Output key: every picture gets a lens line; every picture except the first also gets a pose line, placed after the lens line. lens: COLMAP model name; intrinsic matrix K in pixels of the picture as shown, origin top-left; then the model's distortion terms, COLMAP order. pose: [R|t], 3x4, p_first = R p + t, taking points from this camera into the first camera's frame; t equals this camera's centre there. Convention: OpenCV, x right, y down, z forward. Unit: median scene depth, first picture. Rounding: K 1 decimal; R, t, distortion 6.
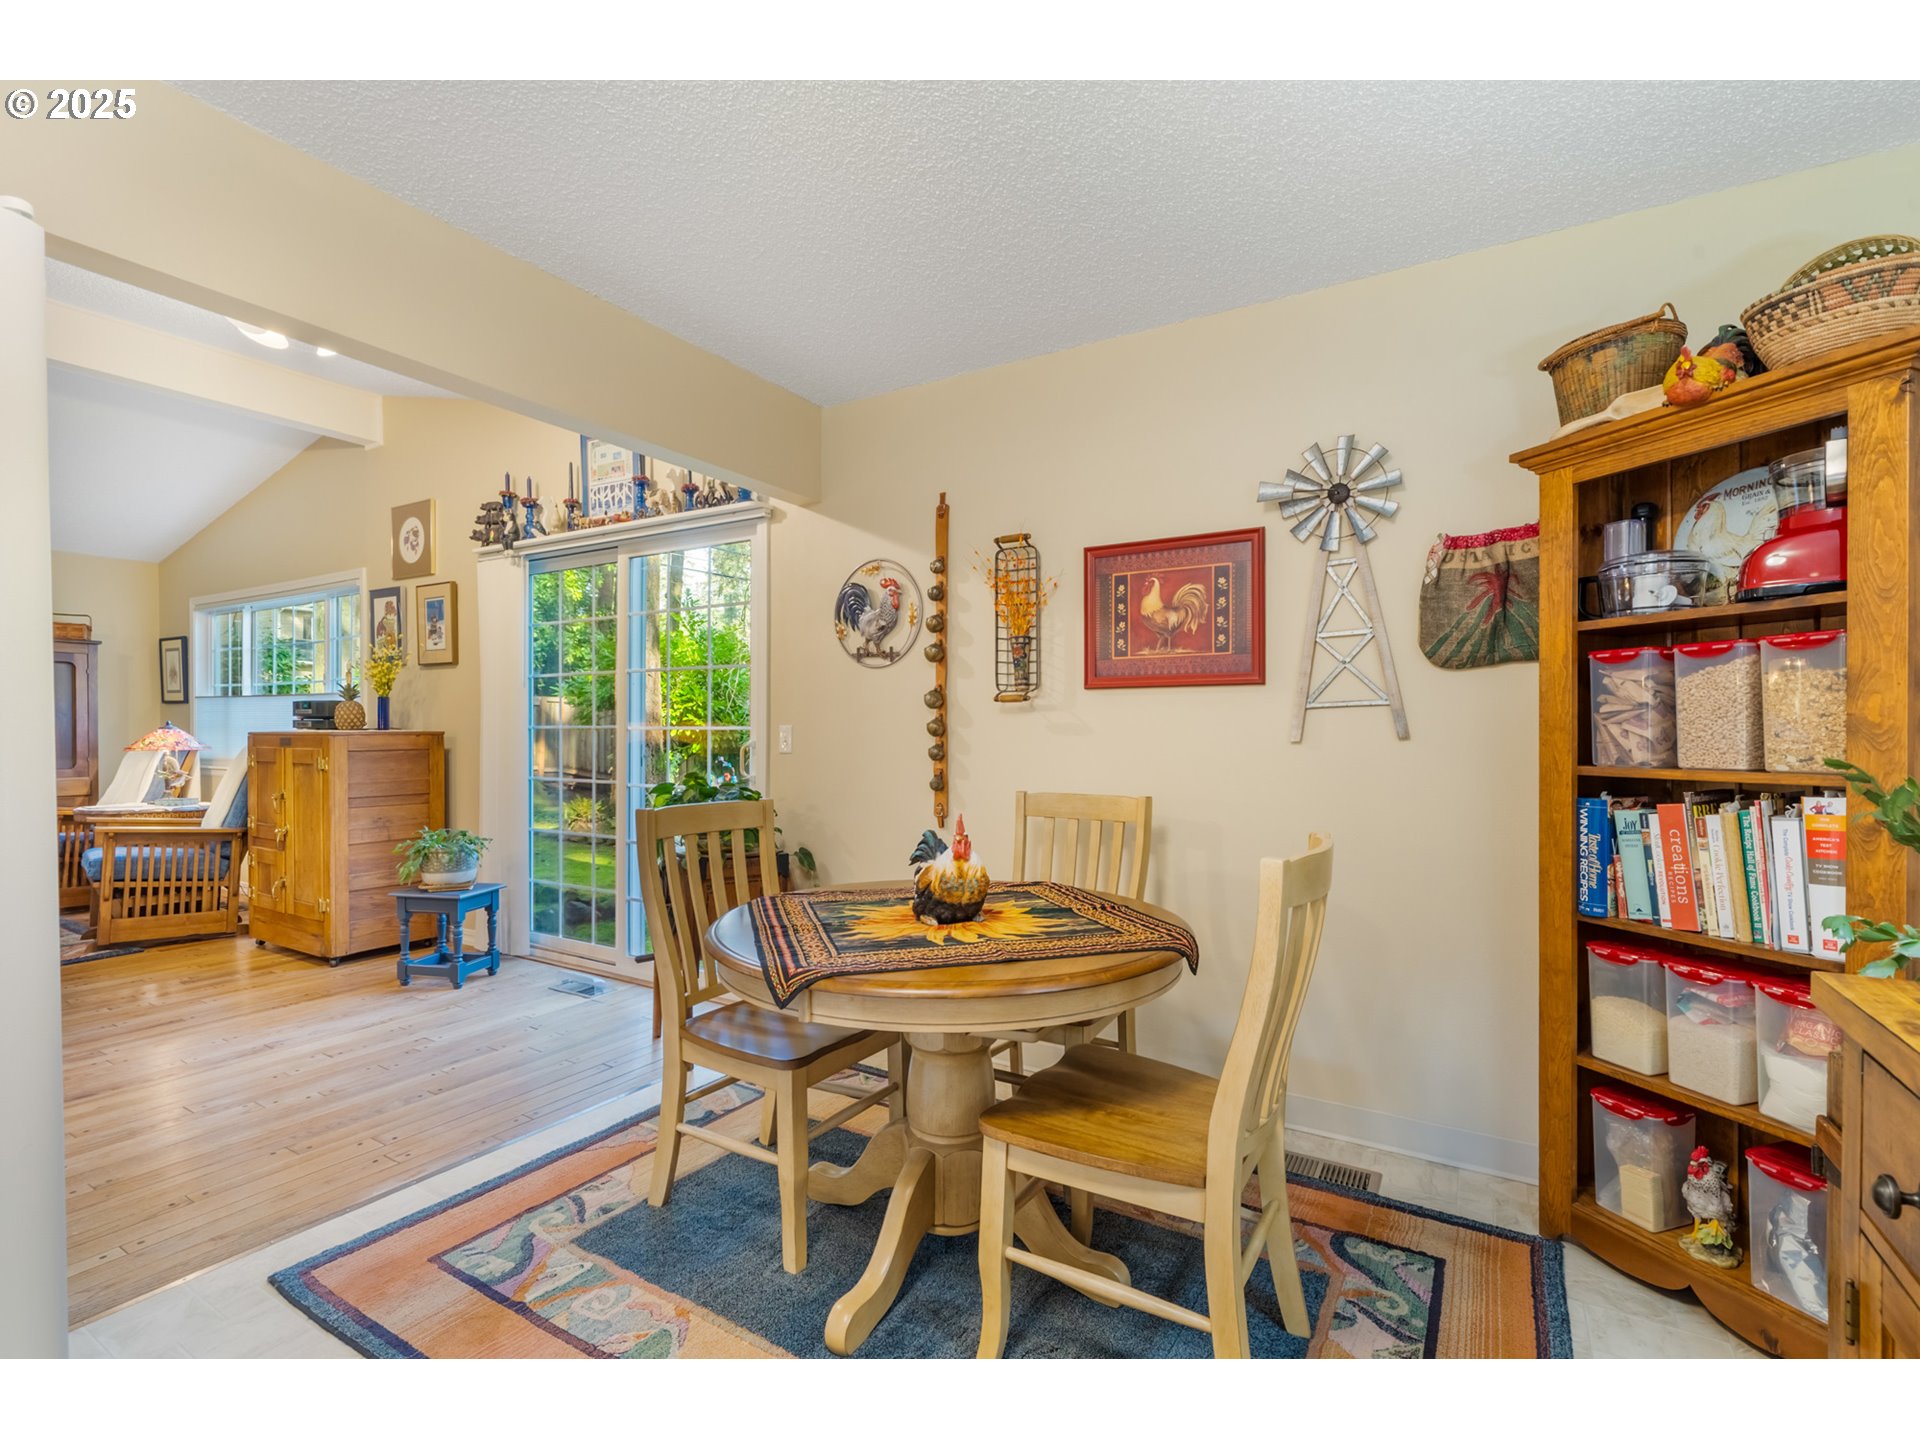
lens RADIAL K [[788.1, 0, 959.8], [0, 788.1, 755.2], [0, 0, 1]] dist [-0.000568, 0.000267]
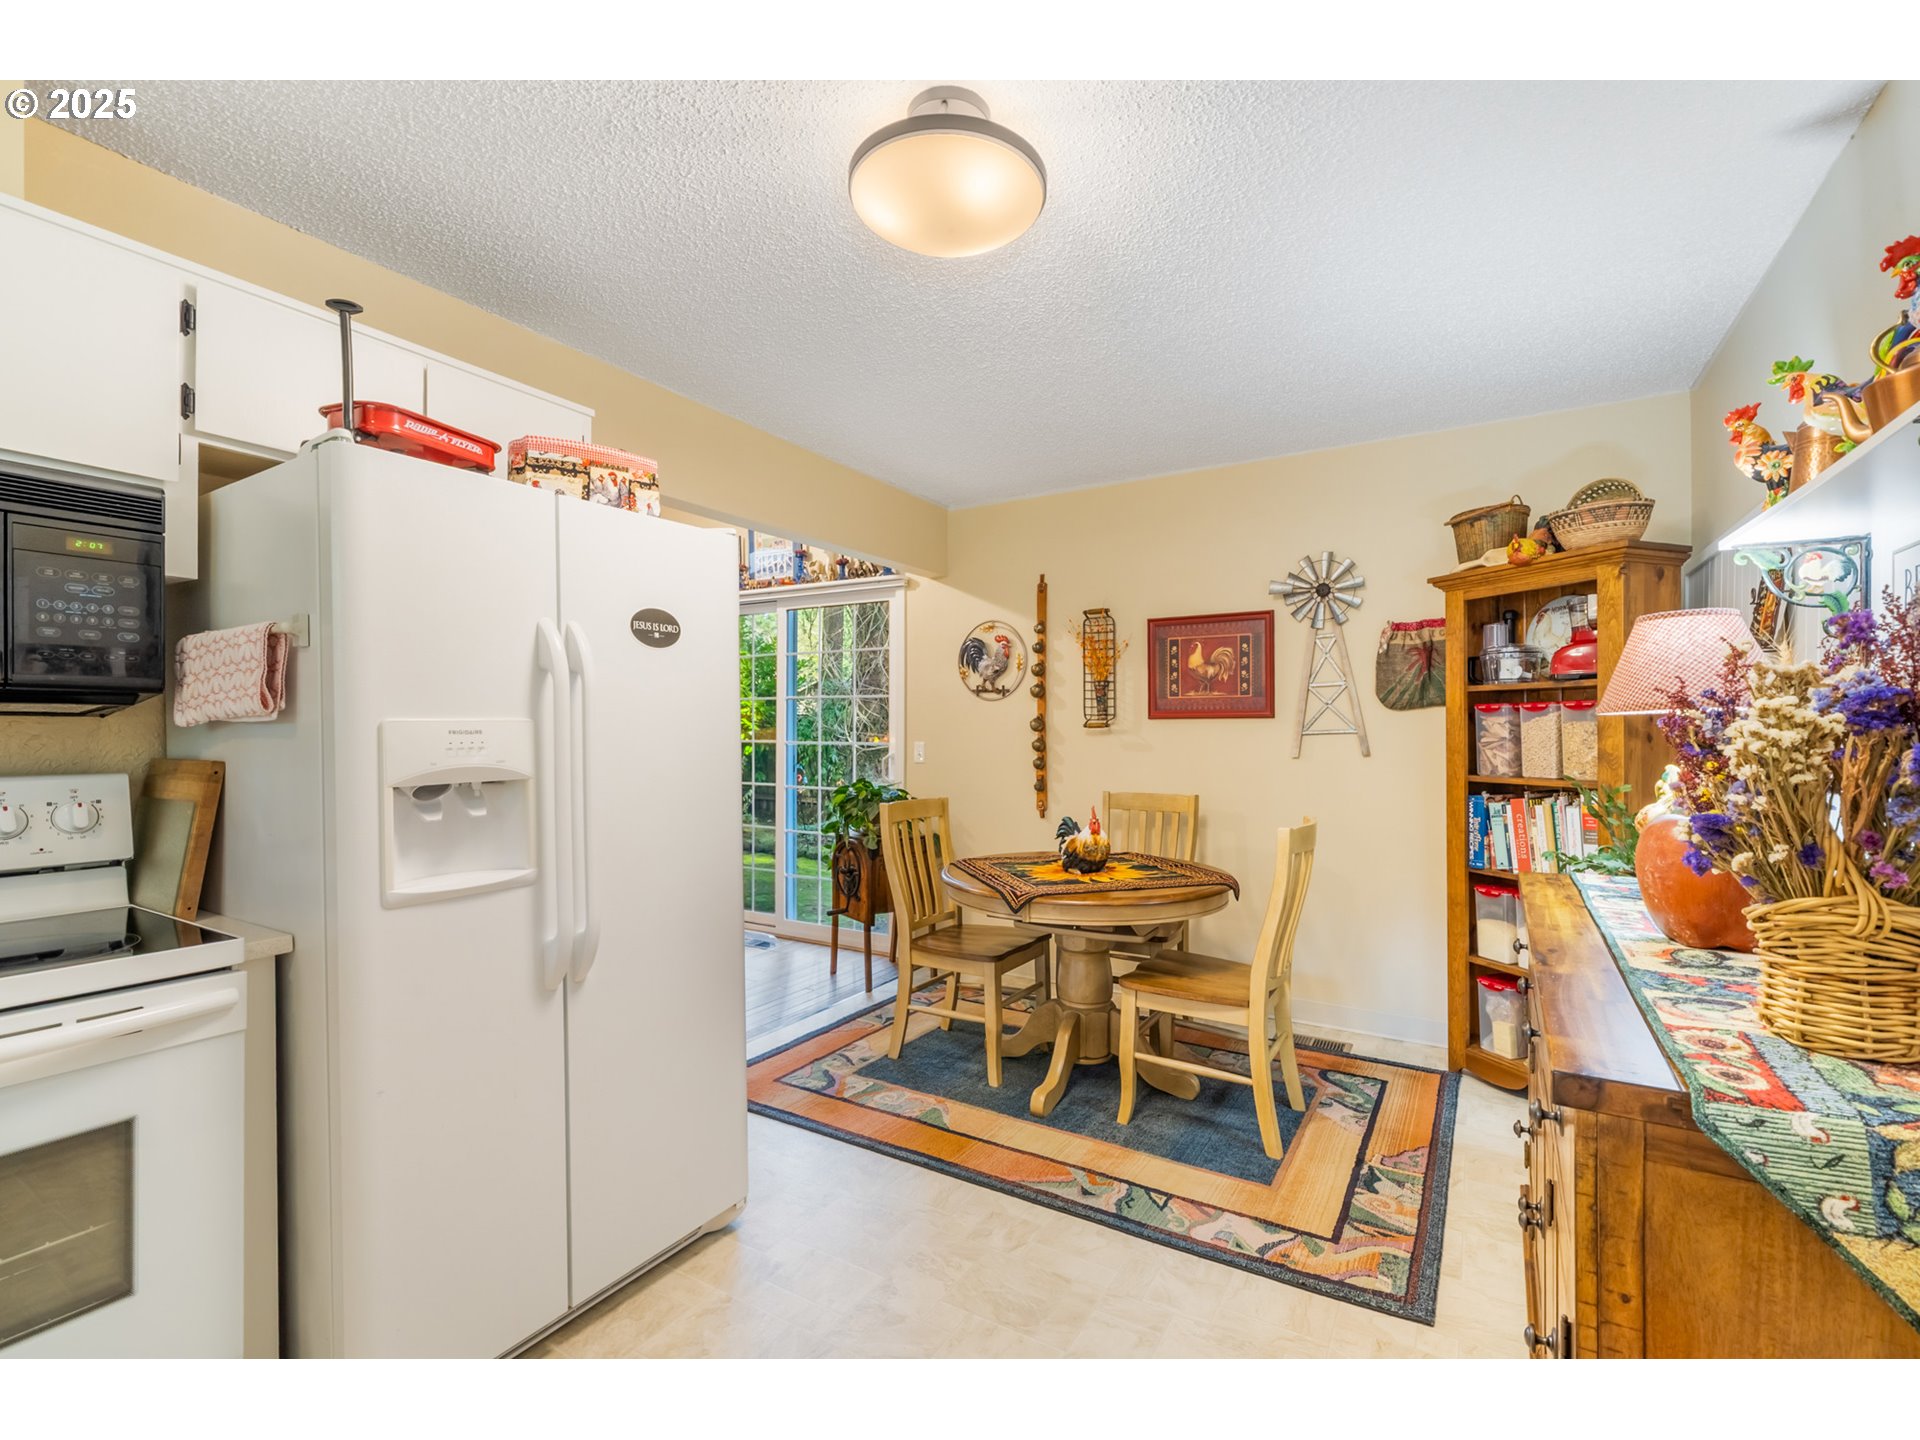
lens RADIAL K [[858.2, 0, 969.9], [0, 858.2, 739.2], [0, 0, 1]] dist [-0.000274, -0.000225]
pose [[0.999130, 0.000416, 0.041709, -0.298888], [0.000096, 0.999925, -0.012275, -0.038065], [-0.041711, 0.012268, 0.999054, -0.694197]]
